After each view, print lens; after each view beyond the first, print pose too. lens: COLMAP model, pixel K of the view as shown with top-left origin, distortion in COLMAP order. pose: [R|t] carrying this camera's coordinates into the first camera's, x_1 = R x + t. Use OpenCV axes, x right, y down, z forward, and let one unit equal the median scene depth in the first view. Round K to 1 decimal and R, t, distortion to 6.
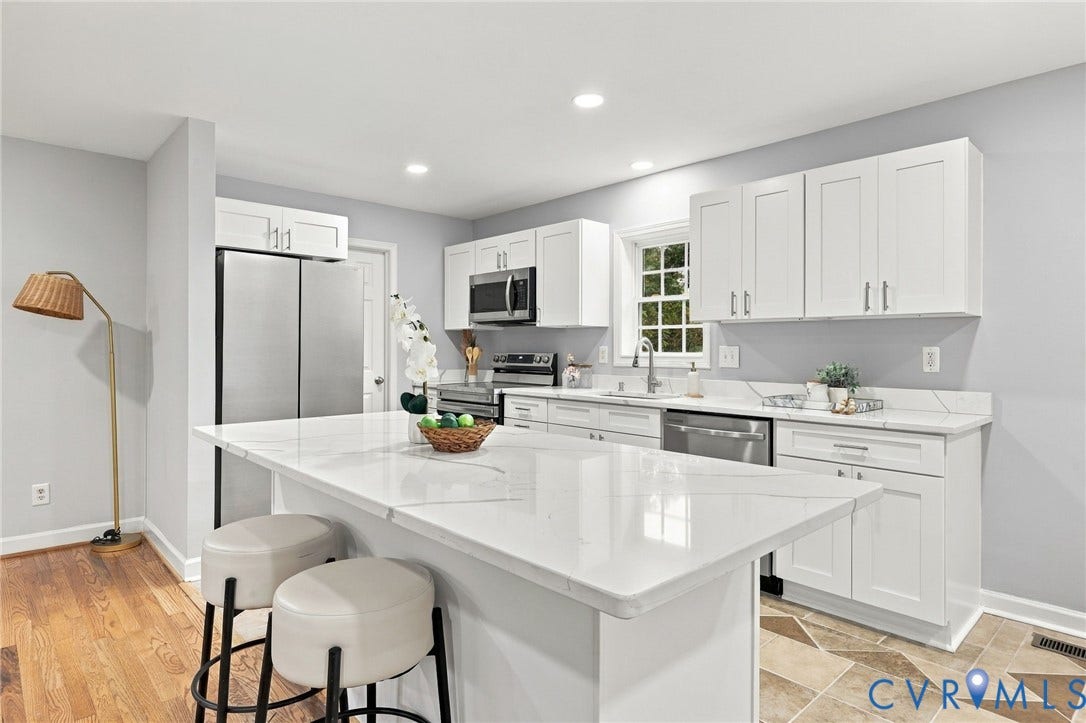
lens RADIAL K [[607.9, 0, 547.7], [0, 607.9, 351.0], [0, 0, 1]] dist [-0.016561, -0.000186]
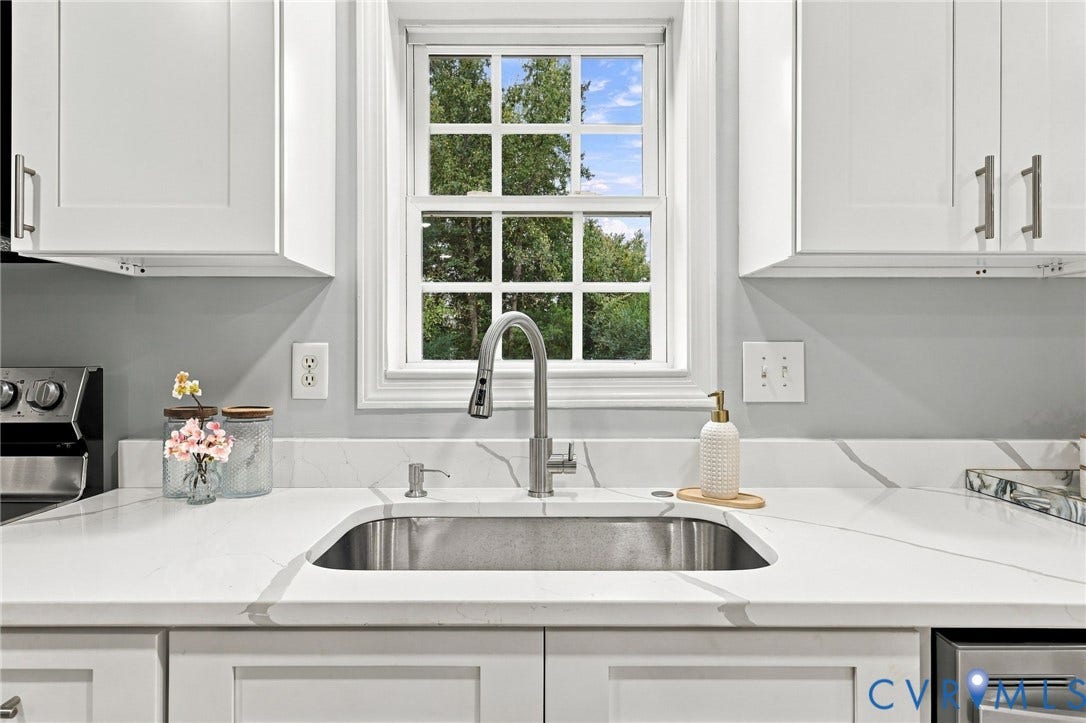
lens RADIAL K [[607.9, 0, 538.6], [0, 607.9, 352.0], [0, 0, 1]] dist [-0.016561, -0.000186]
pose [[0.672552, -0.005566, 0.740029, -0.055120], [0.005137, 0.999983, 0.002853, -0.003581], [-0.740032, 0.001883, 0.672569, 0.768483]]
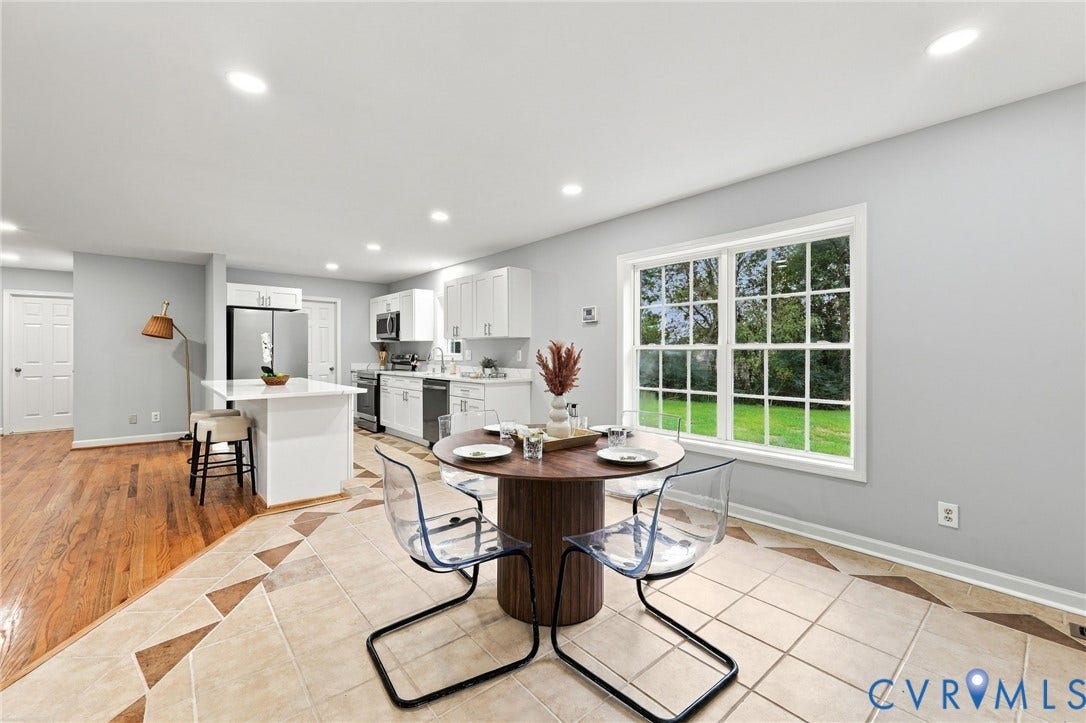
lens RADIAL K [[456.7, 0, 546.3], [0, 456.7, 365.3], [0, 0, 1]] dist [0.002424, 0.000901]
pose [[0.999040, -0.000494, -0.043801, 0.575432], [0.001346, 0.999811, 0.019419, 0.012525], [0.043783, -0.019459, 0.998852, -0.532437]]
